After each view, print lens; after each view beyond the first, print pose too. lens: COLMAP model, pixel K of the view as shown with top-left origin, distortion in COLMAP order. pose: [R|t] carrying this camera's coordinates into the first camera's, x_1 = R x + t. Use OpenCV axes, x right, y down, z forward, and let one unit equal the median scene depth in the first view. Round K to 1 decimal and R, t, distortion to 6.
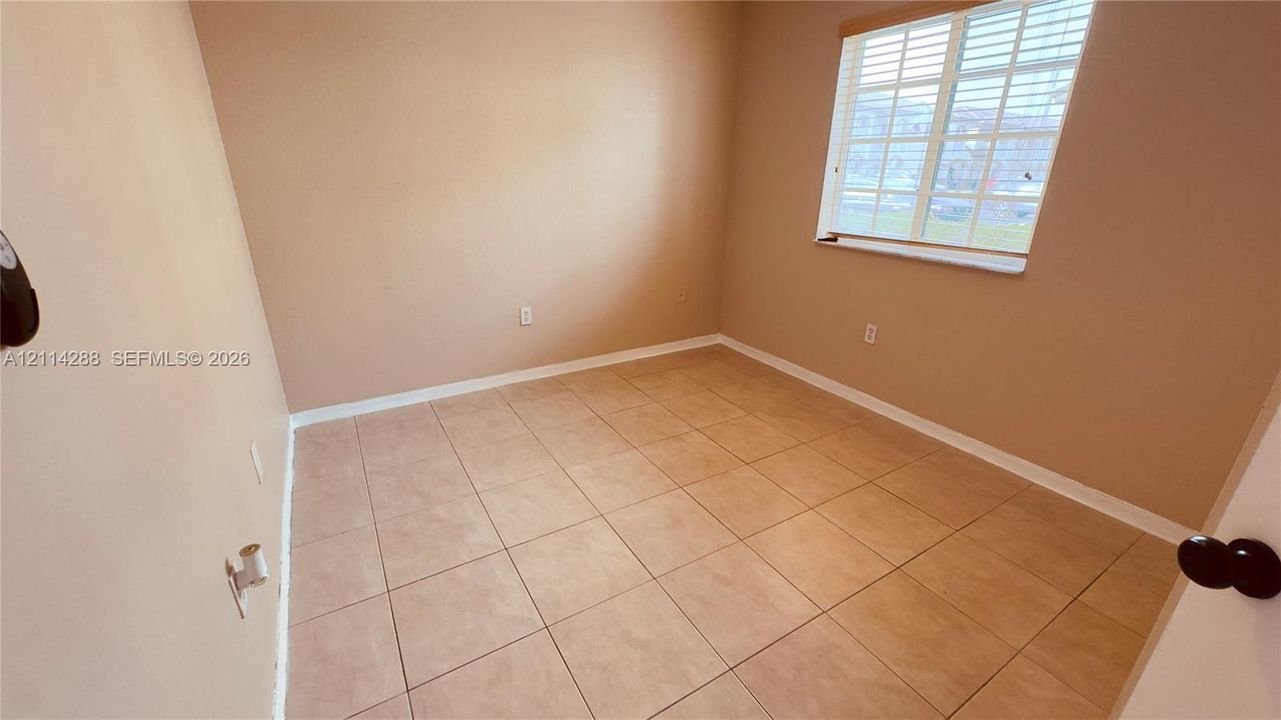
lens RADIAL K [[513.3, 0, 640.7], [0, 513.3, 358.8], [0, 0, 1]] dist [0.000721, 0.000193]
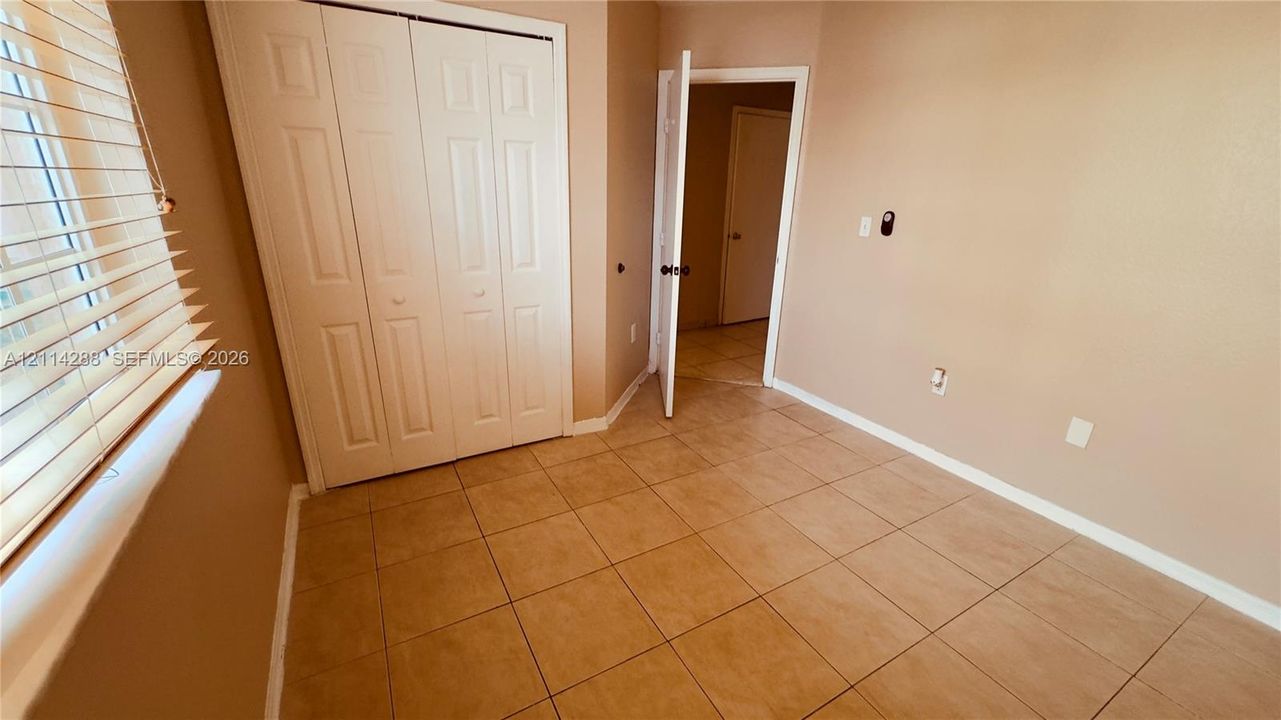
lens RADIAL K [[513.3, 0, 642.1], [0, 513.3, 361.0], [0, 0, 1]] dist [0.000721, 0.000193]
pose [[-0.998509, -0.052674, 0.014299, 0.296505], [-0.031012, 0.763110, 0.645524, -0.596005], [-0.044914, 0.644118, -0.763606, 1.511868]]
